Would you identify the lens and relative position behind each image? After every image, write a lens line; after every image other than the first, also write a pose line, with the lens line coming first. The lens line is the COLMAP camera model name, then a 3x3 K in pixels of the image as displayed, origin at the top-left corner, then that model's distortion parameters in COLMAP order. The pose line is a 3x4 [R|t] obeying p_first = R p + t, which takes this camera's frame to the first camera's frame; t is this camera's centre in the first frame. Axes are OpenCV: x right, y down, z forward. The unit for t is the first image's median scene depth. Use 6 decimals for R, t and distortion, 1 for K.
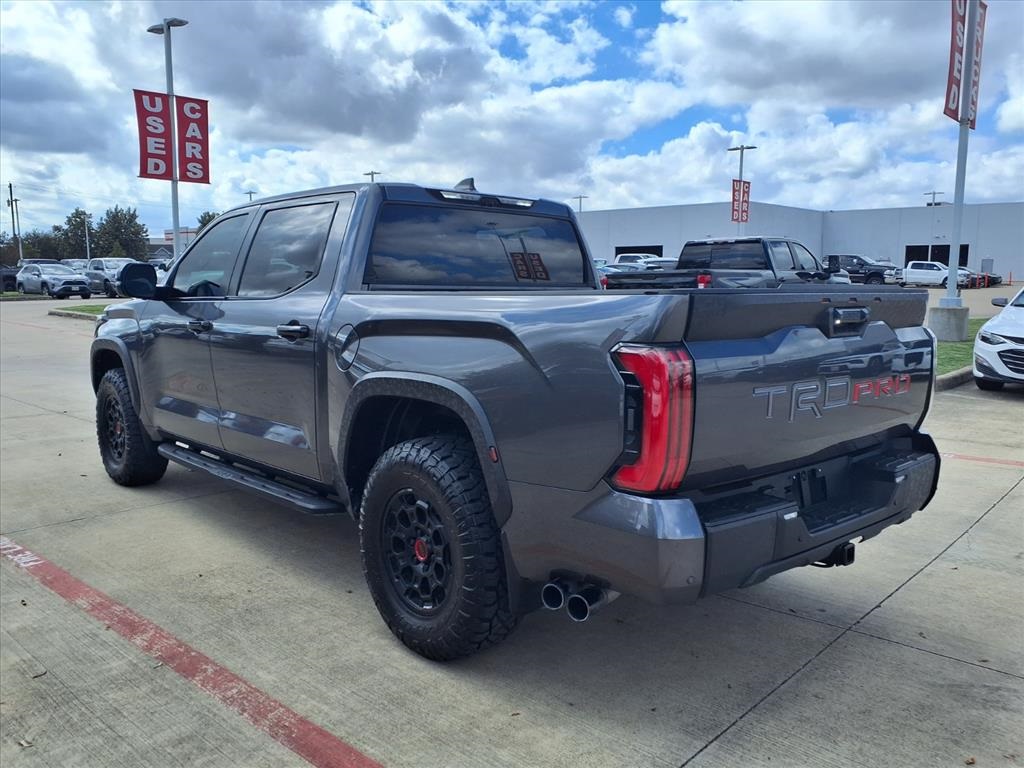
lens RADIAL K [[874.5, 0, 512.0], [0, 874.5, 384.0], [0, 0, 1]] dist [0.024771, -0.002078]
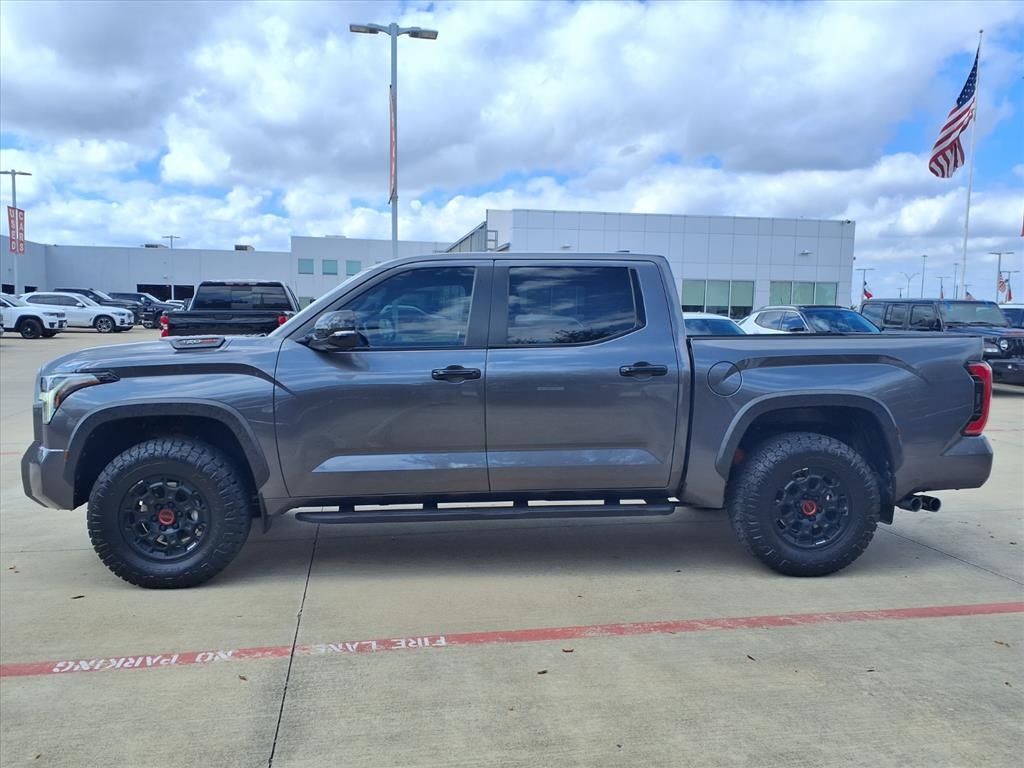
lens RADIAL K [[869.2, 0, 512.0], [0, 869.2, 412.2], [0, 0, 1]] dist [0.004139, 0.001486]
pose [[0.581857, -0.089370, 0.808366, -0.430120], [0.094232, 0.994658, 0.042138, -0.023160], [-0.807814, 0.051656, 0.587170, 0.139968]]
